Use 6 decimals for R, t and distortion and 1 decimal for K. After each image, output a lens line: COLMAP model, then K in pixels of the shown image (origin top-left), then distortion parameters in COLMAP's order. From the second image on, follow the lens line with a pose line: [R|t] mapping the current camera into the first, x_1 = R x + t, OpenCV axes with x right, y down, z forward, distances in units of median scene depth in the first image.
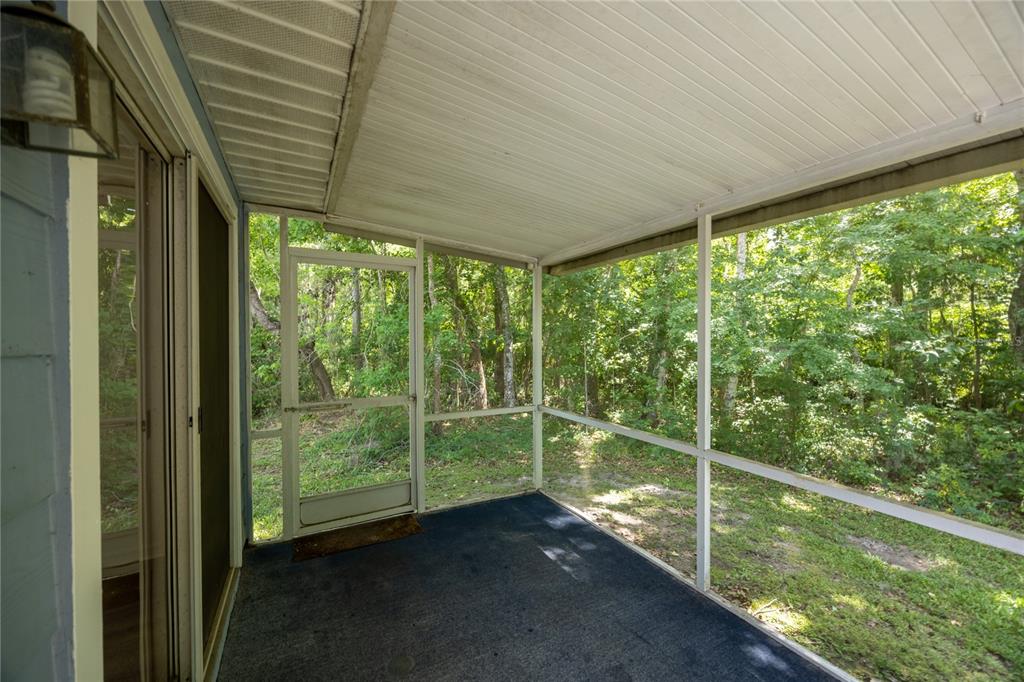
lens RADIAL K [[392.7, 0, 518.3], [0, 392.7, 341.6], [0, 0, 1]] dist [-0.000147, -0.000031]
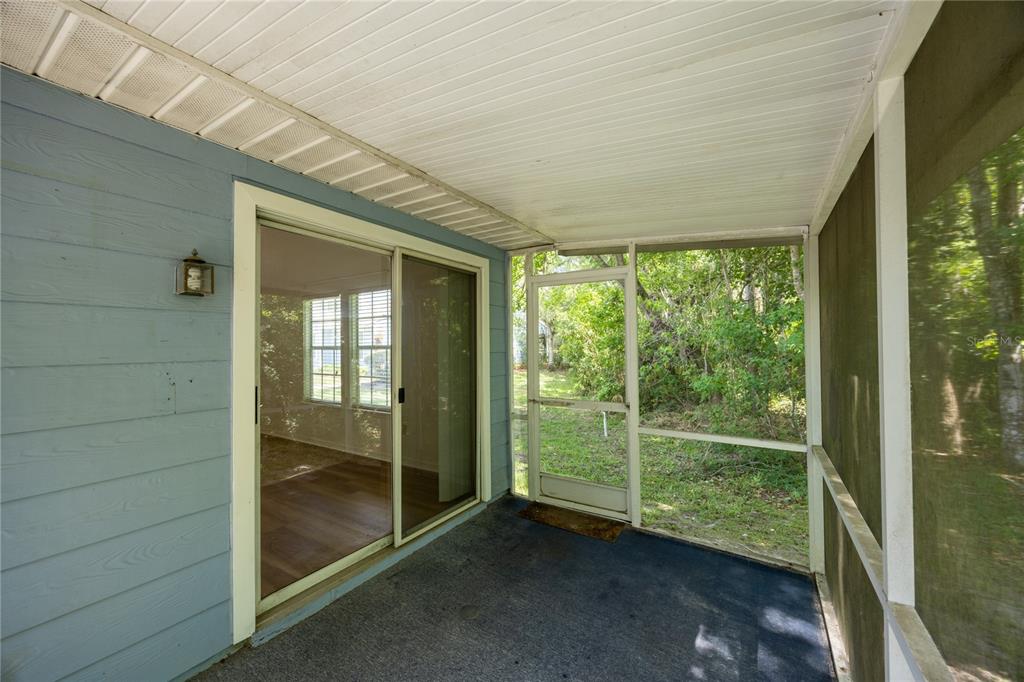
lens RADIAL K [[392.7, 0, 517.4], [0, 392.7, 342.9], [0, 0, 1]] dist [-0.000147, -0.000031]
pose [[0.476615, -0.003382, -0.879105, 0.553441], [0.004814, 0.999988, -0.001236, -0.020031], [0.879099, -0.003643, 0.476626, 0.341453]]
